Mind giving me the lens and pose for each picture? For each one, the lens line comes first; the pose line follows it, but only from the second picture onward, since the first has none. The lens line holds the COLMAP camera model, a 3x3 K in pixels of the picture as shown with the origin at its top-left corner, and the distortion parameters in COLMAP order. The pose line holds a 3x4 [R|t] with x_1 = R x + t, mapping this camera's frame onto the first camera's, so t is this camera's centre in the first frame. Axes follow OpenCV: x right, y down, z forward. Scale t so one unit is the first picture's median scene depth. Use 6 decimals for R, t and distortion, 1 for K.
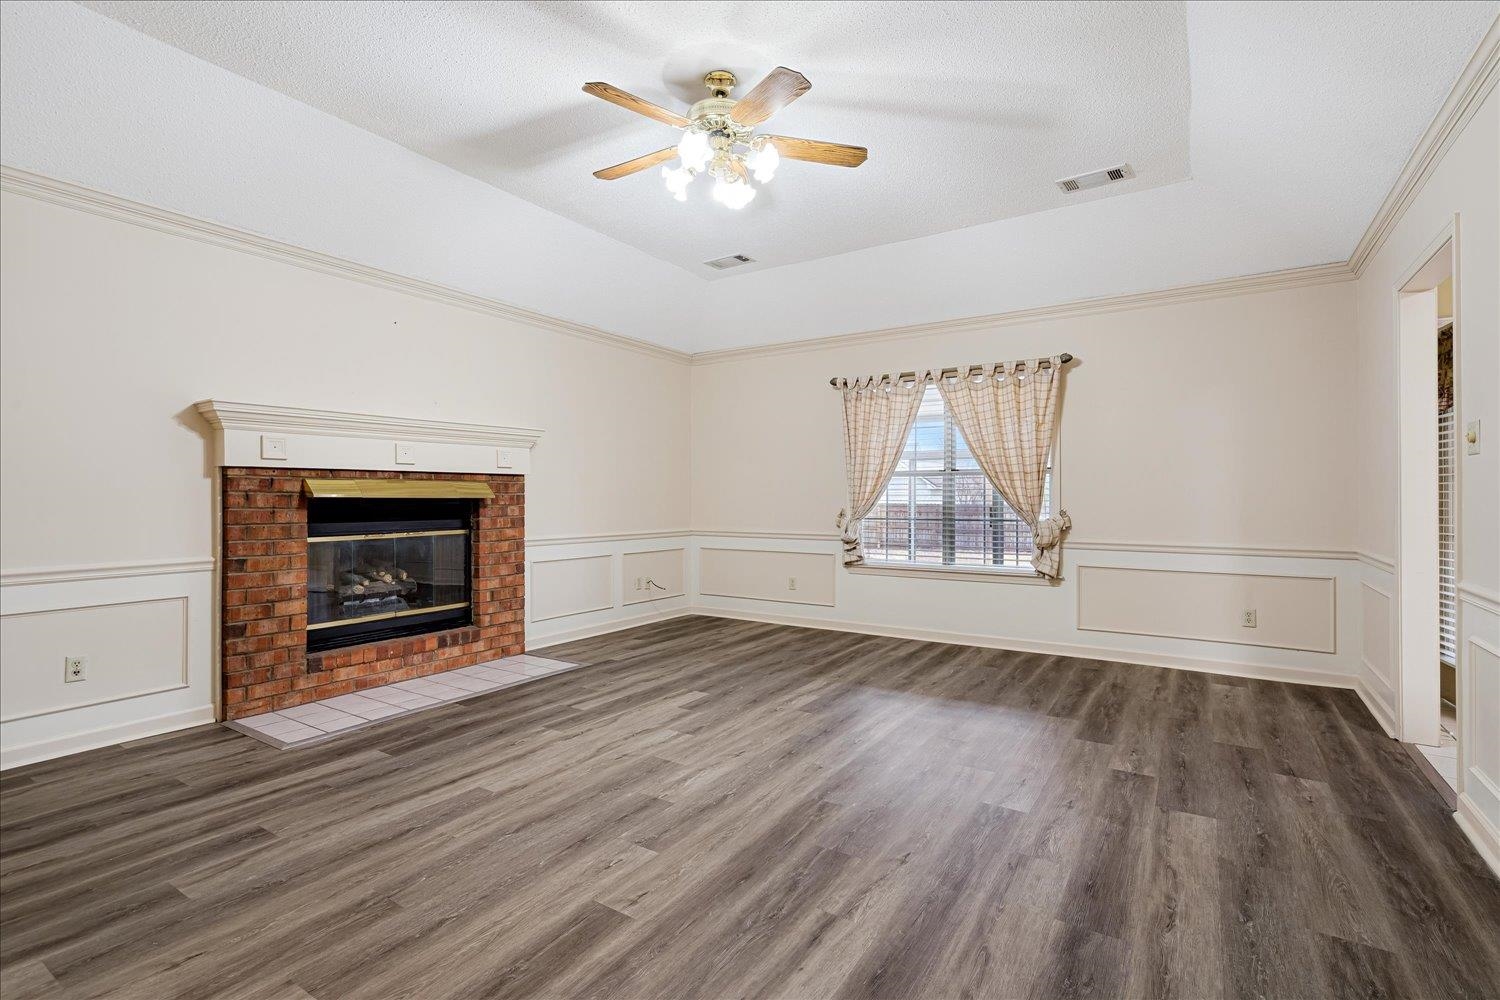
lens RADIAL K [[742.9, 0, 750.0], [0, 742.9, 500.0], [0, 0, 1]] dist [0.000276, 0.000771]
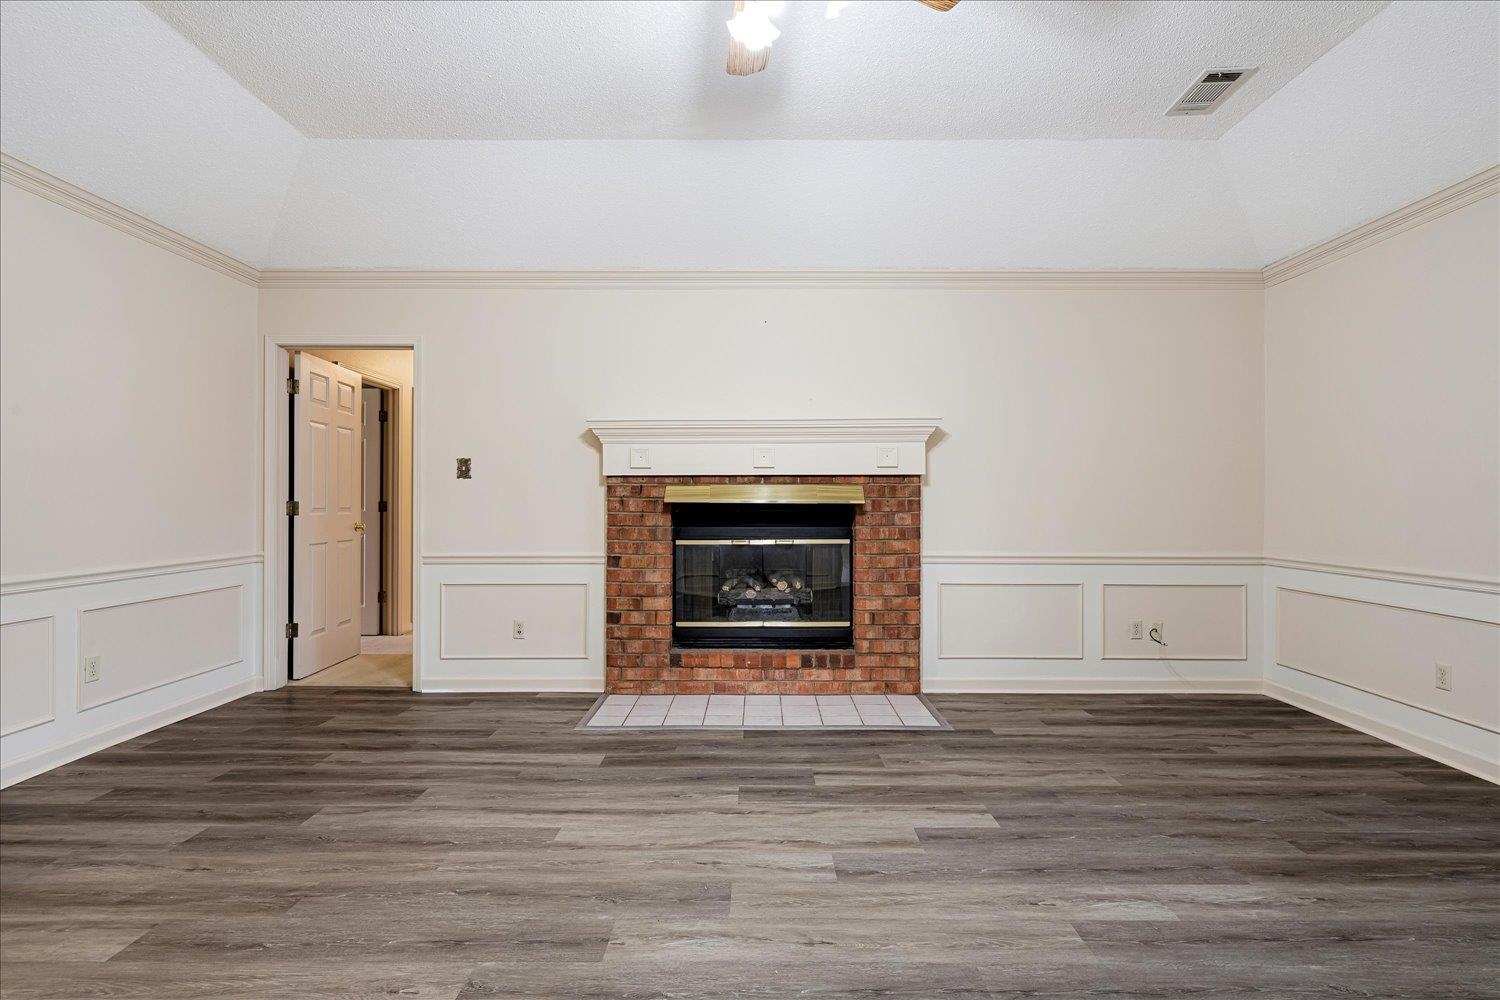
lens RADIAL K [[742.9, 0, 750.0], [0, 742.9, 500.0], [0, 0, 1]] dist [0.000276, 0.000771]
pose [[0.516804, -0.002649, -0.856099, 0.374773], [-0.003913, 0.999977, -0.005456, -0.001695], [0.856095, 0.006170, 0.516782, 0.533585]]
